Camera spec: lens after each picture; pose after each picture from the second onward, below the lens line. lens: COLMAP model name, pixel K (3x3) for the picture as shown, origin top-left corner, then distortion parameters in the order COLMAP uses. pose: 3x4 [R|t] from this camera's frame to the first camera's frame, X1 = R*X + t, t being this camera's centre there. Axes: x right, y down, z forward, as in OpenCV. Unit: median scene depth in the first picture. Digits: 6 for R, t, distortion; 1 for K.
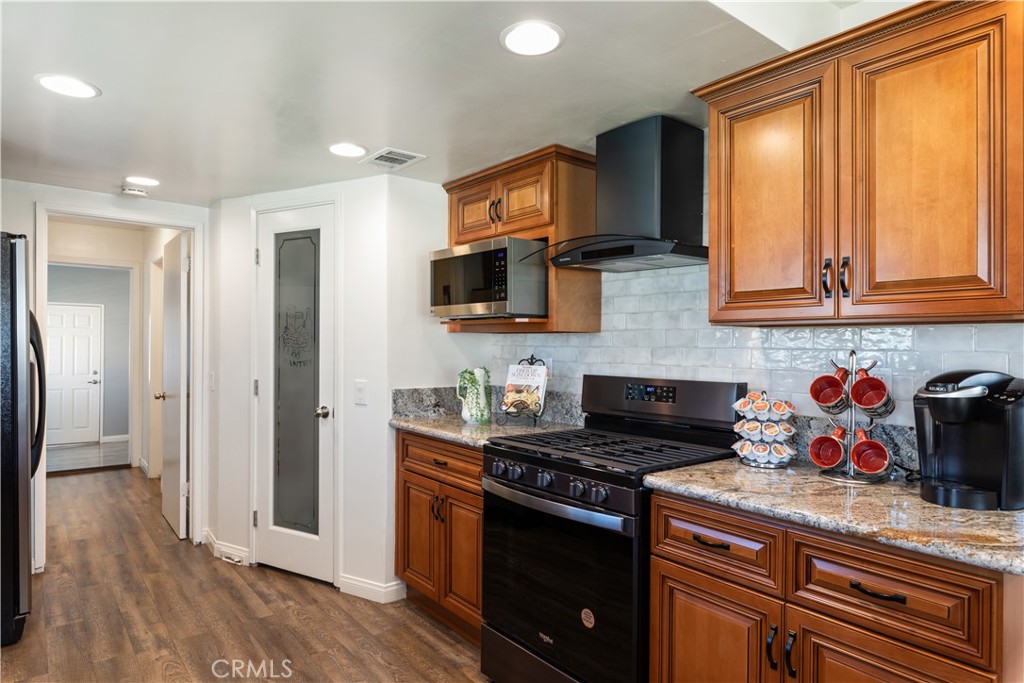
lens RADIAL K [[598.3, 0, 510.6], [0, 598.3, 343.3], [0, 0, 1]] dist [0.001562, 0.000890]
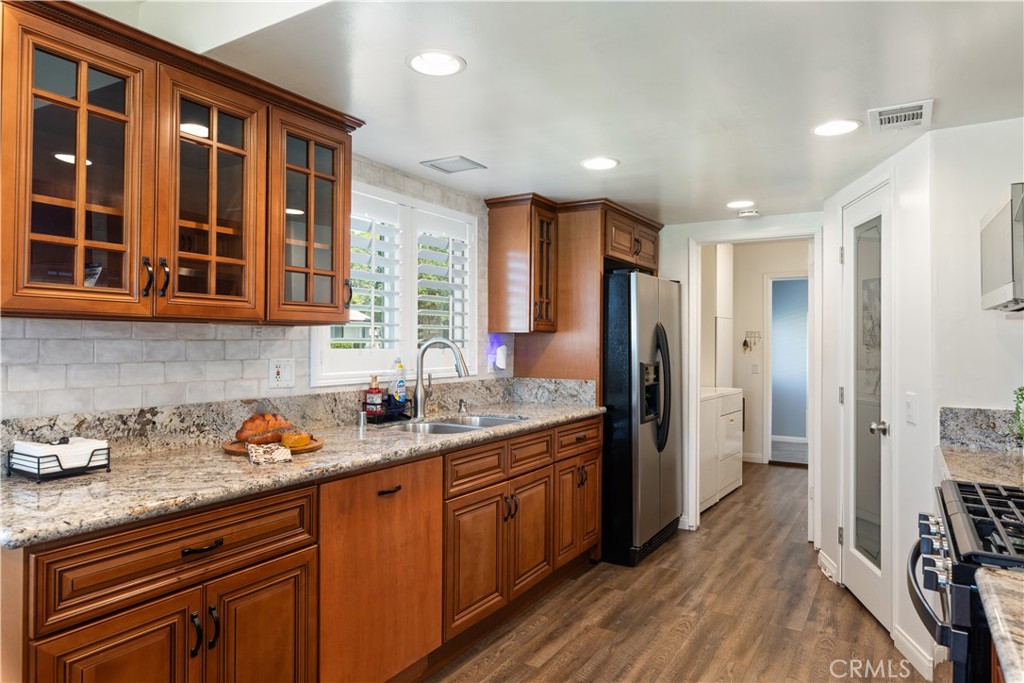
lens RADIAL K [[636.8, 0, 509.4], [0, 636.8, 338.9], [0, 0, 1]] dist [0.004487, -0.006104]
pose [[0.329635, -0.019831, -0.943900, 0.390062], [0.006790, 0.999803, -0.018634, 0.000727], [0.944084, -0.000266, 0.329705, 0.204247]]
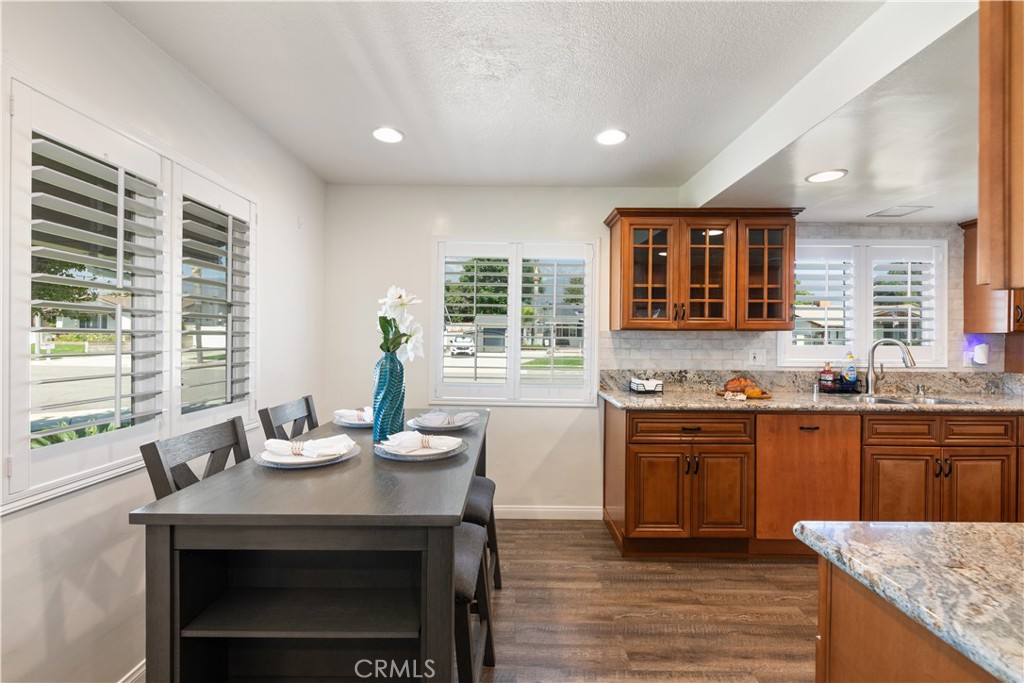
lens RADIAL K [[442.9, 0, 510.4], [0, 442.9, 340.9], [0, 0, 1]] dist [0.000734, 0.000103]
pose [[-0.622919, -0.015587, -0.782131, 0.599819], [-0.011995, 0.999874, -0.010373, 0.004924], [0.782194, 0.002920, -0.623028, 0.339557]]
